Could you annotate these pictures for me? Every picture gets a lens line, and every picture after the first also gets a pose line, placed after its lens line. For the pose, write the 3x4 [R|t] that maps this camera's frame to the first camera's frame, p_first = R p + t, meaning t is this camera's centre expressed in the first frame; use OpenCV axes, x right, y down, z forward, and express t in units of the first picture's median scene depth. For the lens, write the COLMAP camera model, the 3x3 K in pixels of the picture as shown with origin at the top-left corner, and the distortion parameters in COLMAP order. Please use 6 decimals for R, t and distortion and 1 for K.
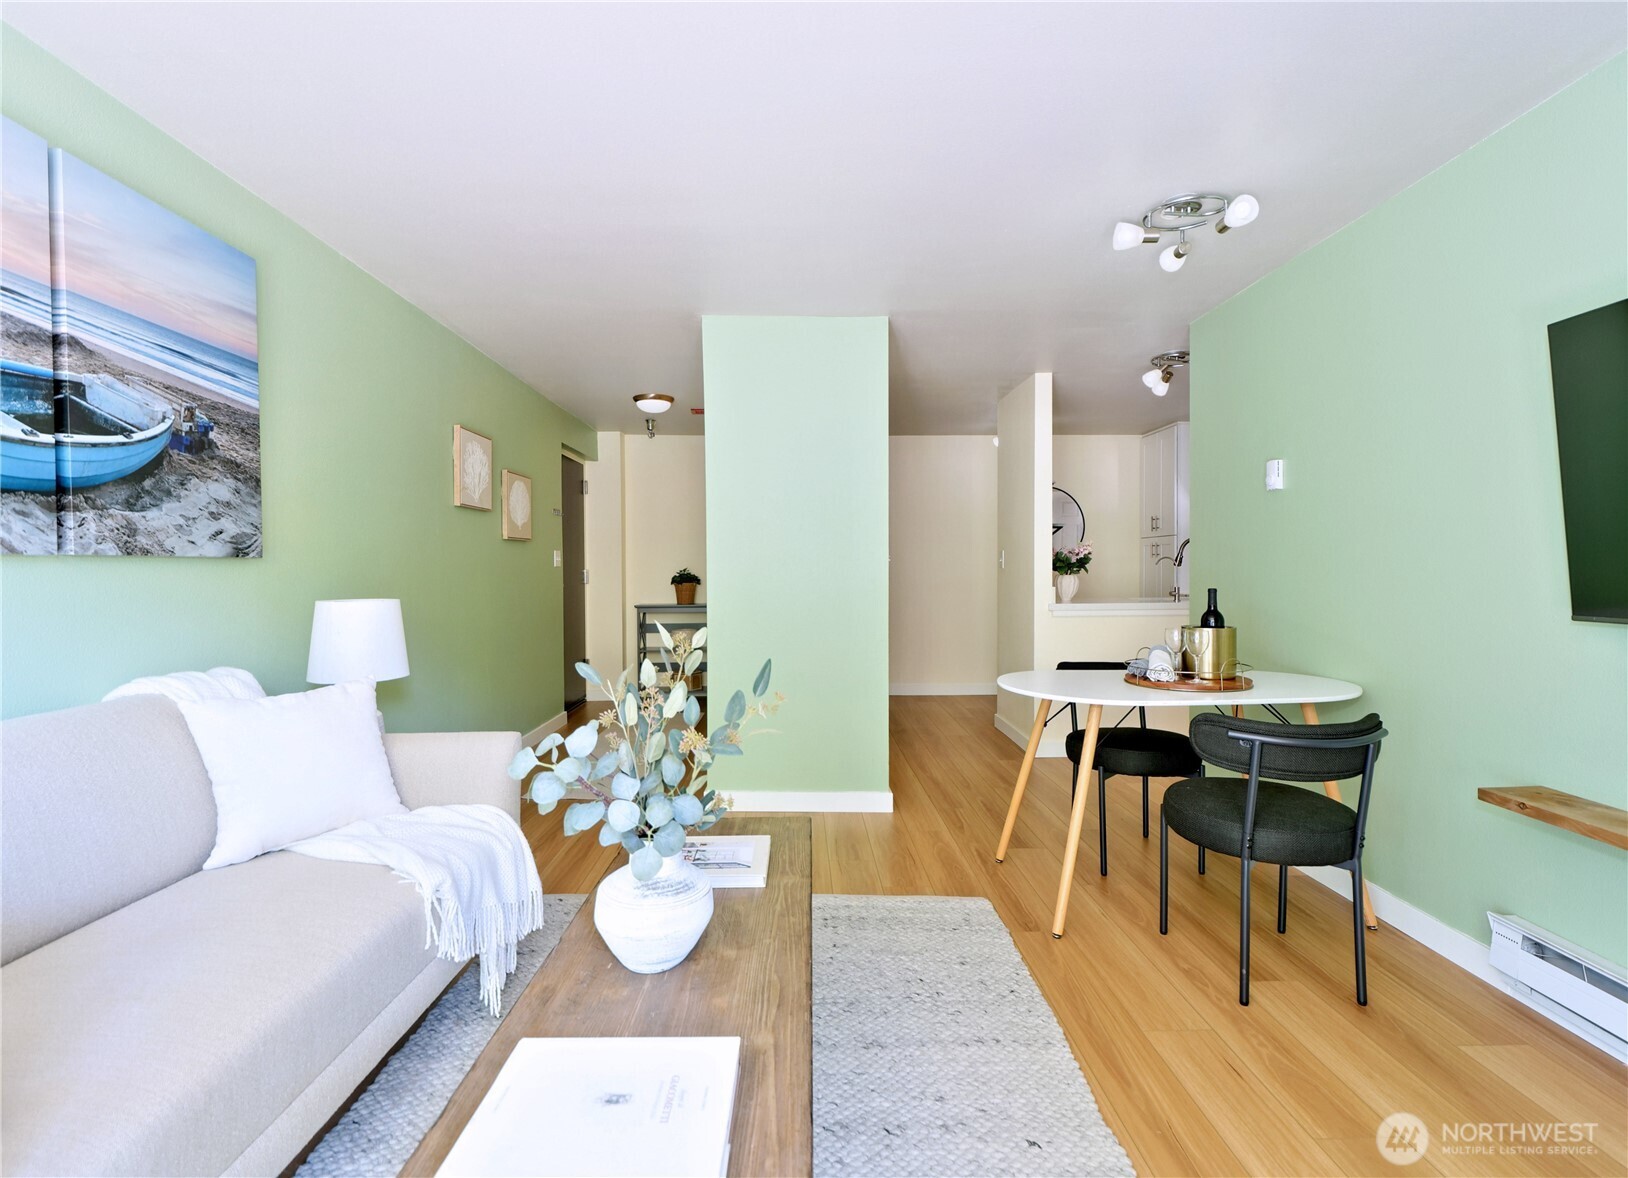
lens RADIAL K [[758.1, 0, 814.0], [0, 758.1, 589.0], [0, 0, 1]] dist [-0.001387, -0.000206]
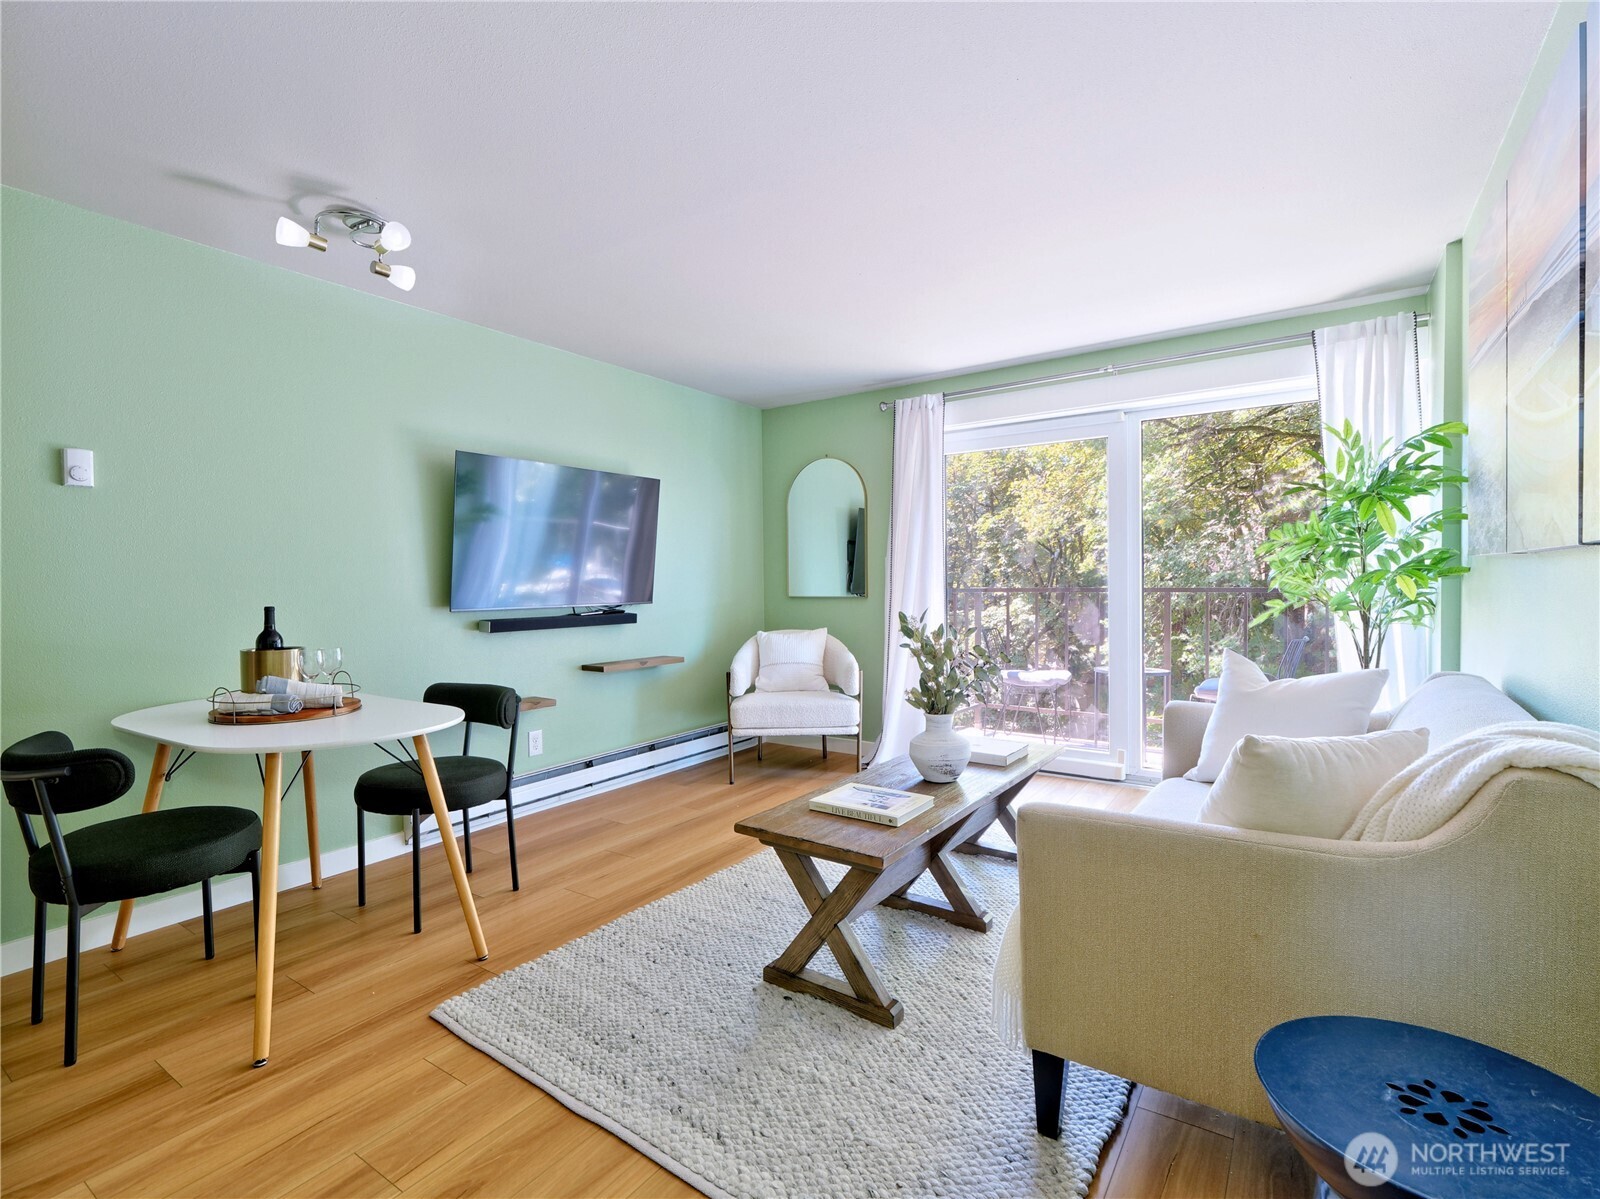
lens RADIAL K [[756.8, 0, 761.6], [0, 756.8, 582.9], [0, 0, 1]] dist [0.000728, -0.000862]
pose [[-0.787068, 0.015626, 0.616668, -0.709955], [0.033893, 0.999264, 0.017938, -0.040535], [-0.615935, 0.035019, -0.787019, 1.890013]]
